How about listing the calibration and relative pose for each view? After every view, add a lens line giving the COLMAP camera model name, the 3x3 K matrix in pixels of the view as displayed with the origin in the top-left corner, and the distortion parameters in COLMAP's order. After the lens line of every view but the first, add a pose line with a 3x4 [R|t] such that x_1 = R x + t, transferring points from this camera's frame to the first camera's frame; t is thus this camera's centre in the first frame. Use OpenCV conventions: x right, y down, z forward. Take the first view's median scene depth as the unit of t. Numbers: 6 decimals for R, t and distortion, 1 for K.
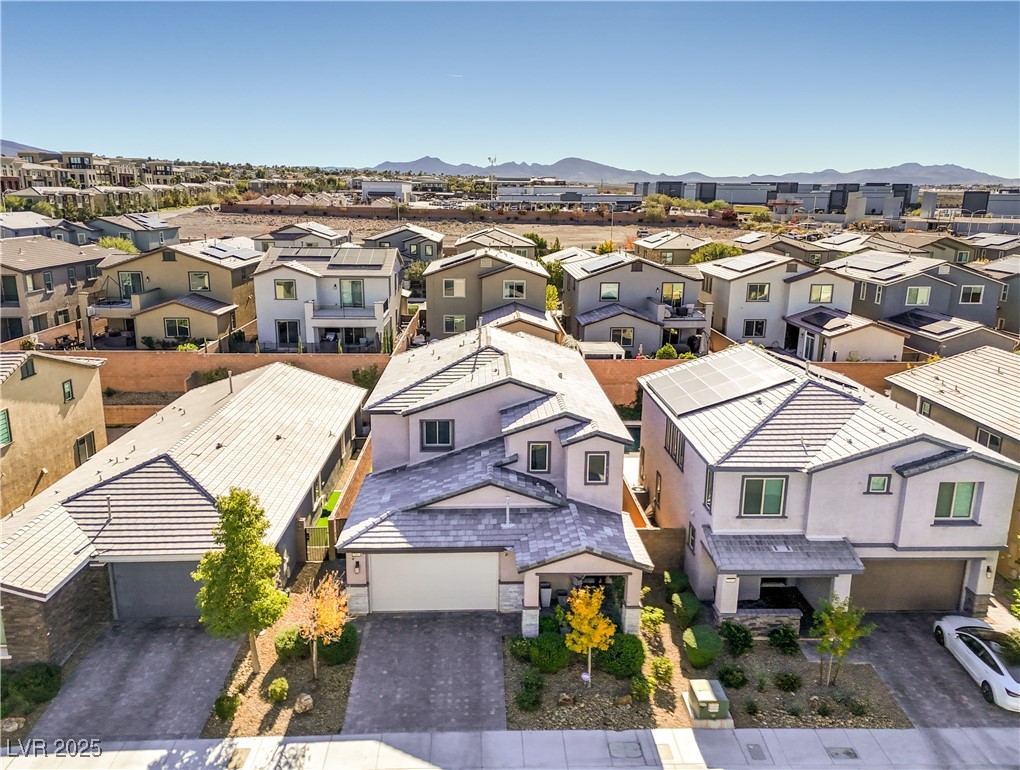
lens RADIAL K [[762.9, 0, 510.0], [0, 762.9, 385.0], [0, 0, 1]] dist [0.082681, -0.075437]
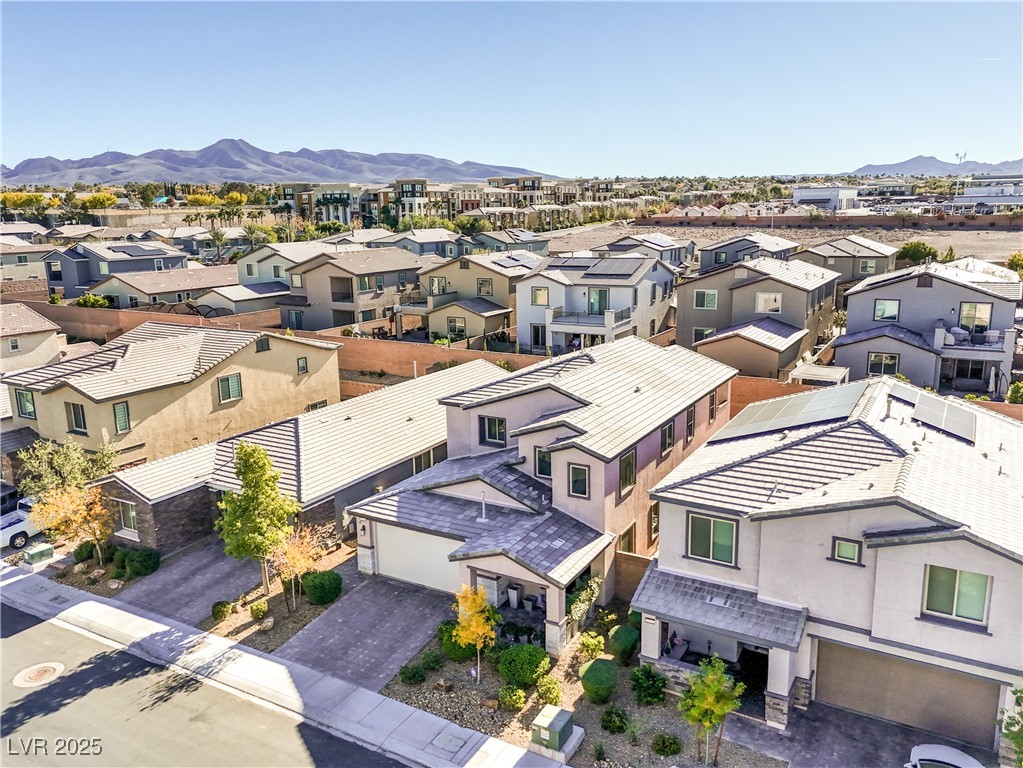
lens RADIAL K [[780.7, 0, 511.5], [0, 780.7, 384.0], [0, 0, 1]] dist [0.090254, -0.085772]
pose [[0.845136, 0.094298, -0.526168, 0.386622], [-0.104677, 0.994455, 0.010090, -0.010688], [0.524202, 0.046550, 0.850321, 0.069534]]
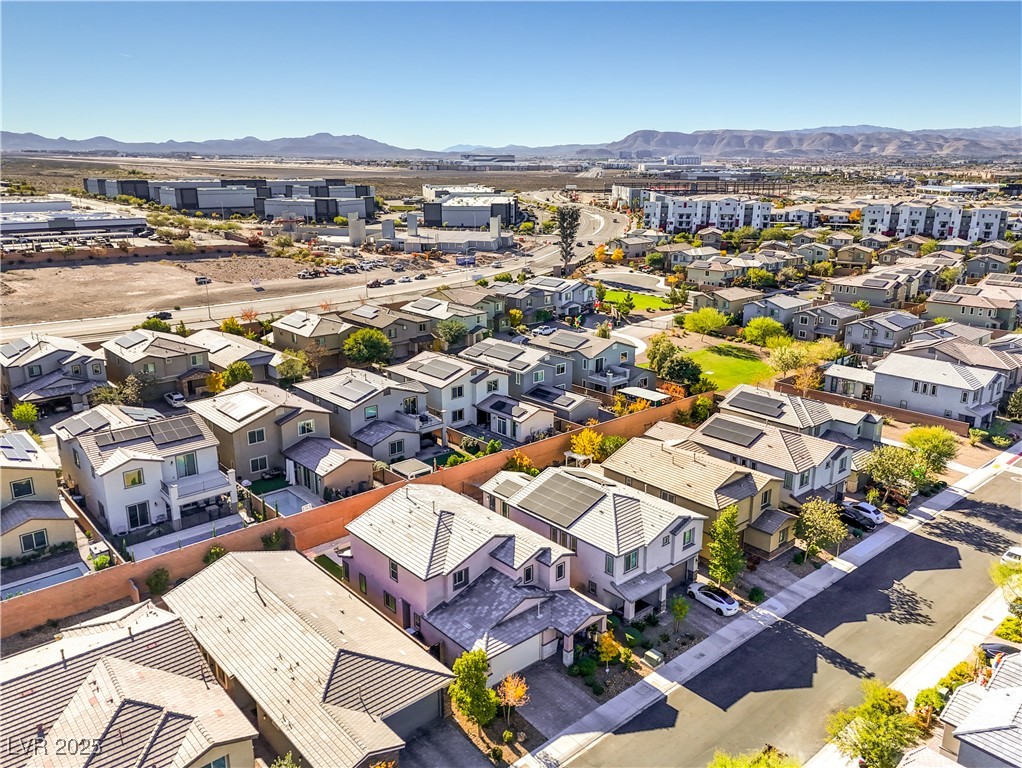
lens RADIAL K [[780.0, 0, 511.0], [0, 780.0, 384.0], [0, 0, 1]] dist [0.090254, -0.085772]
pose [[0.775029, -0.181776, 0.605217, -0.783946], [0.162393, 0.982862, 0.087243, -0.393296], [-0.610704, 0.030667, 0.791265, -0.377907]]
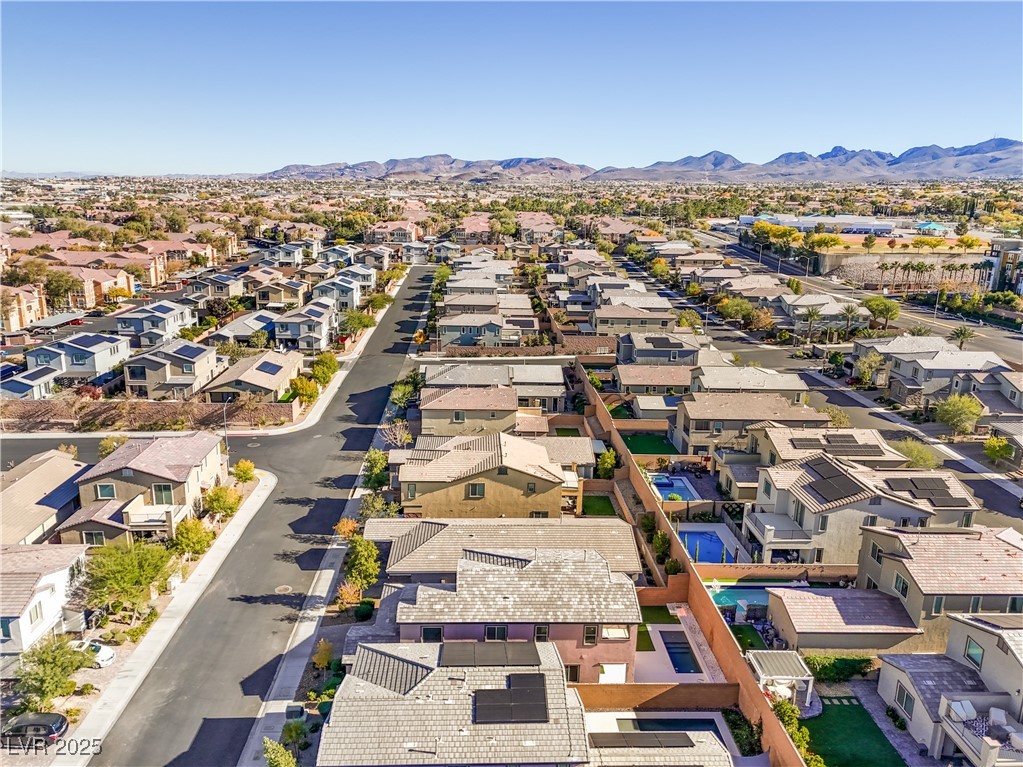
lens RADIAL K [[780.7, 0, 511.5], [0, 780.7, 383.5], [0, 0, 1]] dist [0.090254, -0.085772]
pose [[0.007857, 0.238741, -0.971051, 1.291939], [-0.261461, 0.937790, 0.228448, -0.664818], [0.965182, 0.252097, 0.069790, 0.685370]]
